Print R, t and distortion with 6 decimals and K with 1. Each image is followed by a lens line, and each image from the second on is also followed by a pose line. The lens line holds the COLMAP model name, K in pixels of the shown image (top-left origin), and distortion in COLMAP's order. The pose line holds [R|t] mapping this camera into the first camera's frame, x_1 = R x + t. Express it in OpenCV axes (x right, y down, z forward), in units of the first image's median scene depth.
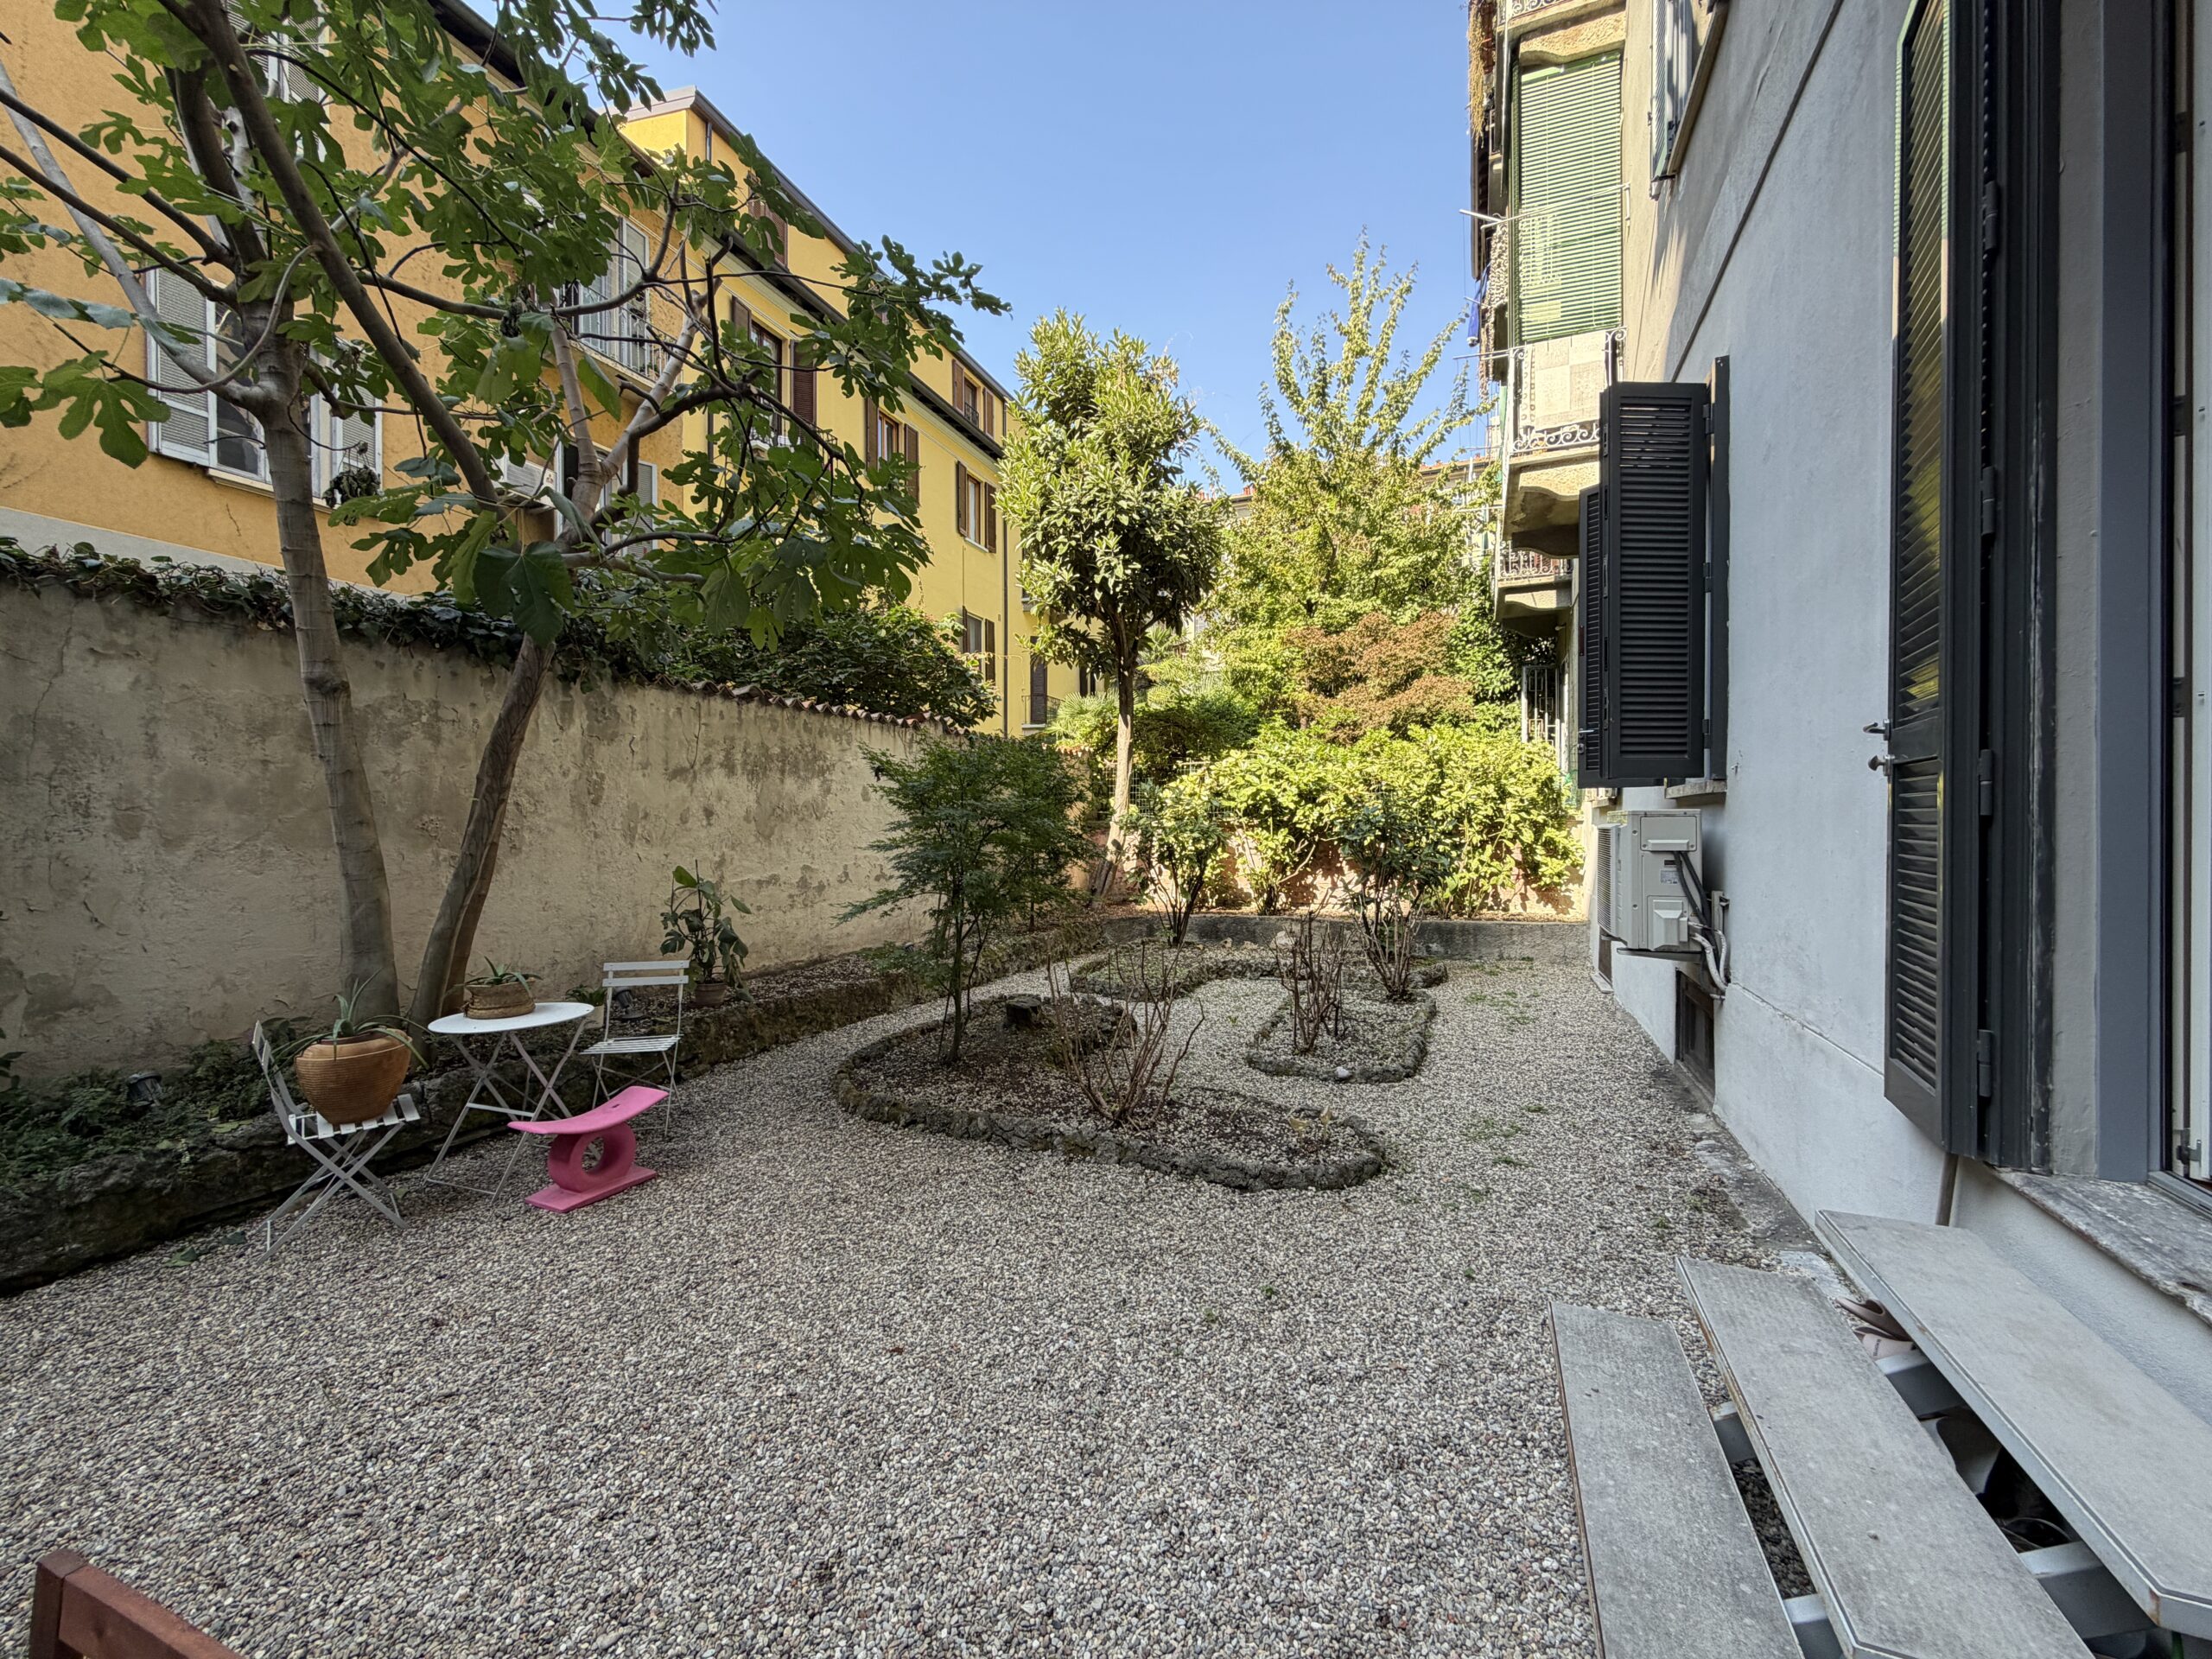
lens RADIAL K [[879.0, 0, 1106.0], [0, 879.0, 829.5], [0, 0, 1]] dist [0.006591, -0.000064]
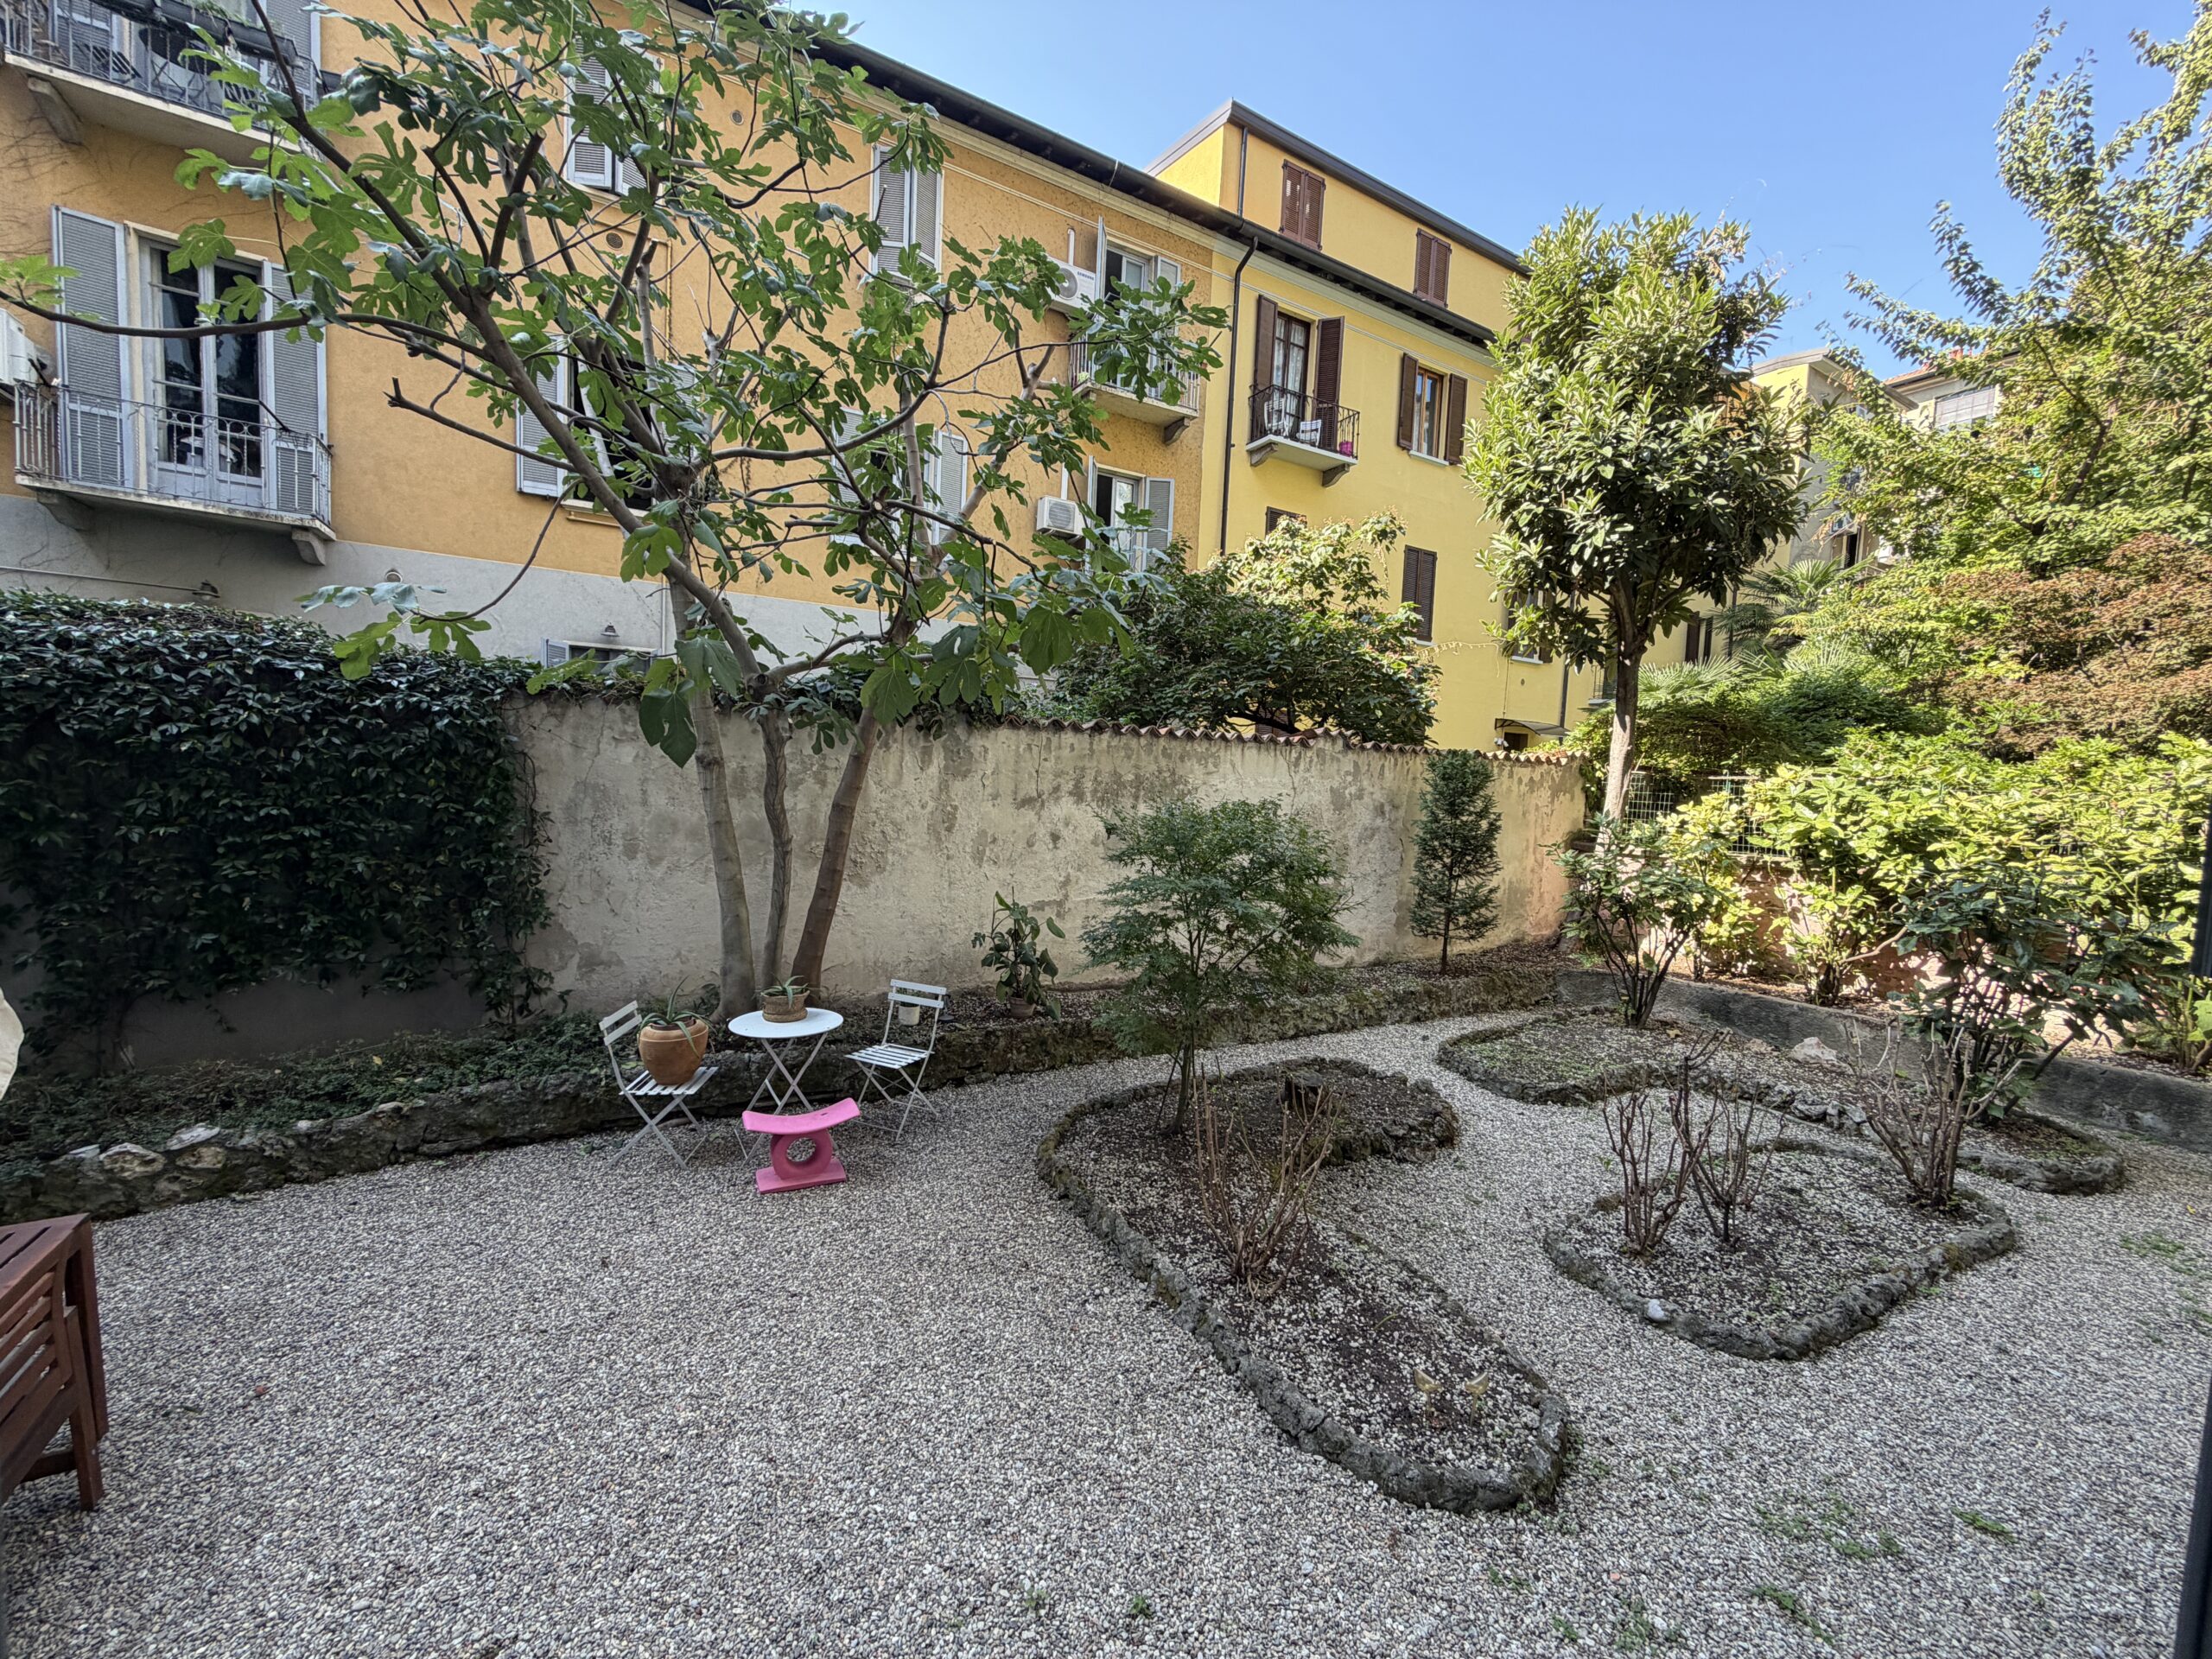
lens RADIAL K [[883.9, 0, 1106.0], [0, 883.9, 829.5], [0, 0, 1]] dist [0.004487, 0.000066]
pose [[0.789809, 0.077397, -0.608451, 0.167445], [-0.049846, 0.996825, 0.062095, -0.062269], [0.611324, -0.018715, 0.791159, 0.102743]]
